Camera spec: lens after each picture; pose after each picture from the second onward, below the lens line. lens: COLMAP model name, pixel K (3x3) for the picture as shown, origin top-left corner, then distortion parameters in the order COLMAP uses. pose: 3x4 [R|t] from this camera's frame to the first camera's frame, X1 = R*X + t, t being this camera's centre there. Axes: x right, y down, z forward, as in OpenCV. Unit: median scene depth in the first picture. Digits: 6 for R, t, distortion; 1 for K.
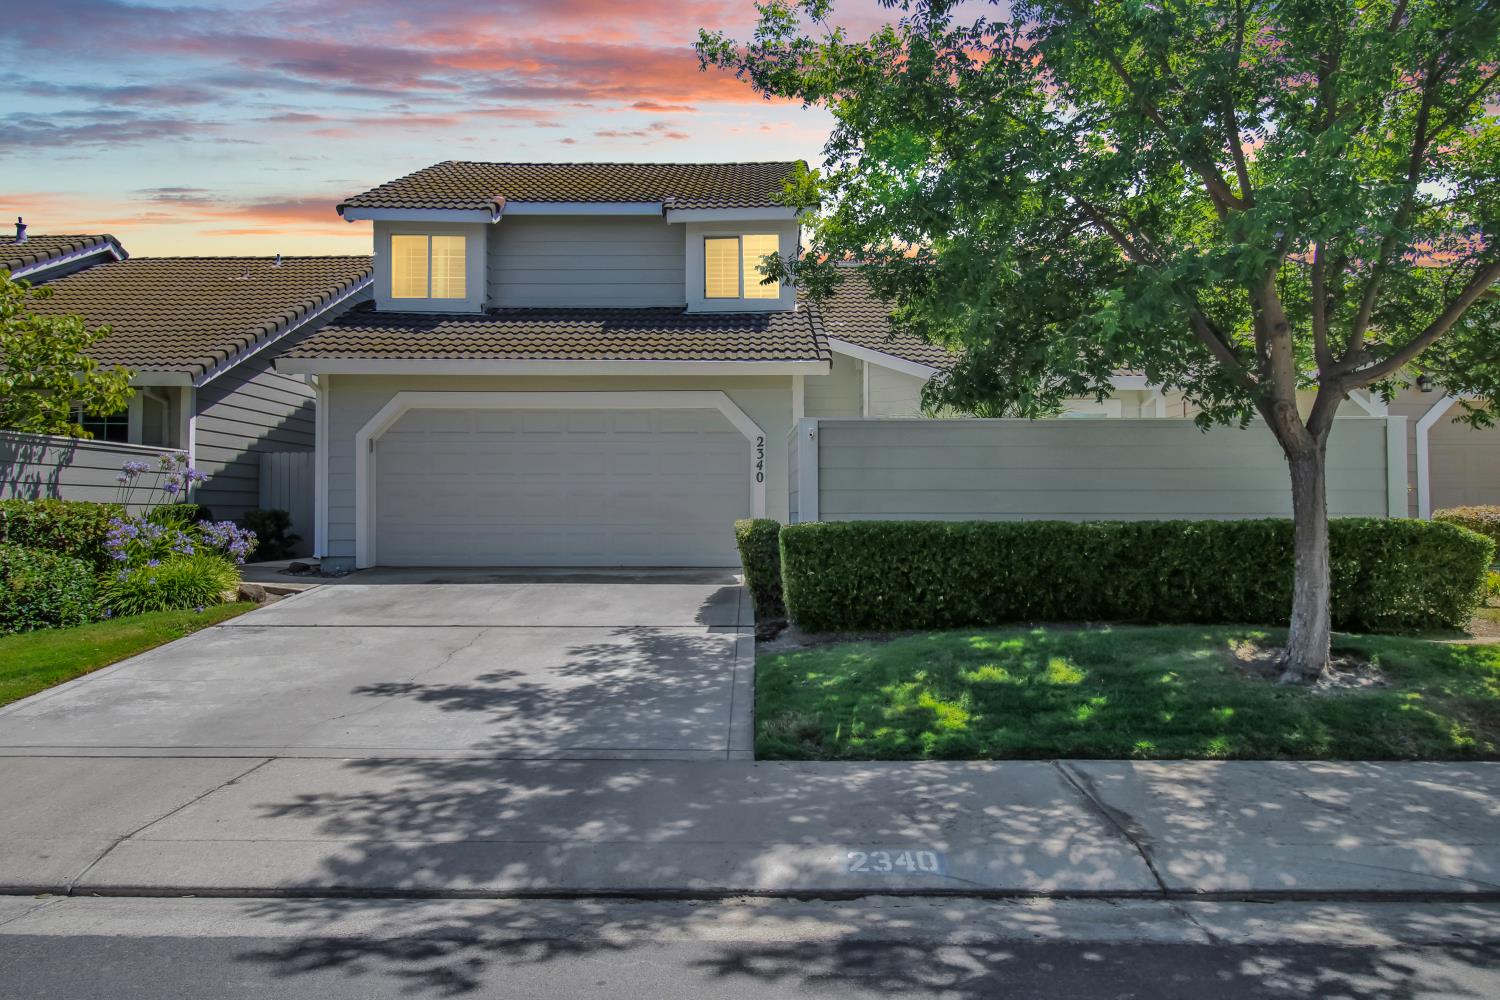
lens RADIAL K [[929.3, 0, 750.4], [0, 929.3, 493.6], [0, 0, 1]] dist [-0.001529, -0.002139]
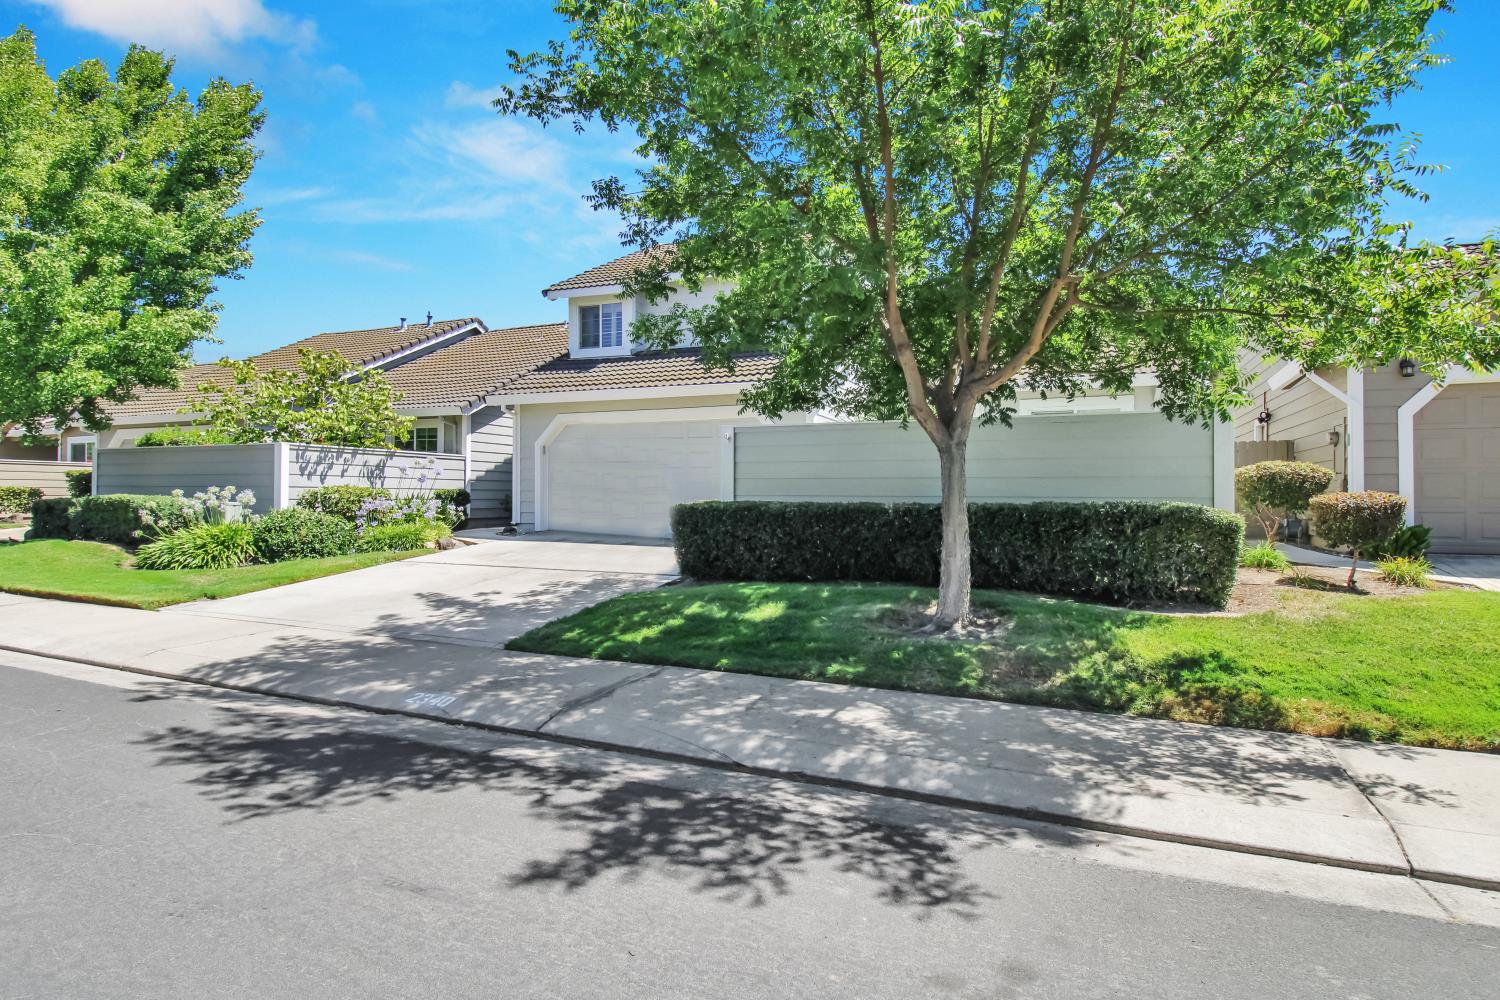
lens RADIAL K [[747.7, 0, 745.4], [0, 747.7, 501.9], [0, 0, 1]] dist [-0.006392, -0.007286]
pose [[0.927314, 0.007213, -0.374214, 0.357635], [0.002821, 0.999651, 0.026260, 0.001265], [0.374273, -0.025407, 0.926970, -0.008195]]
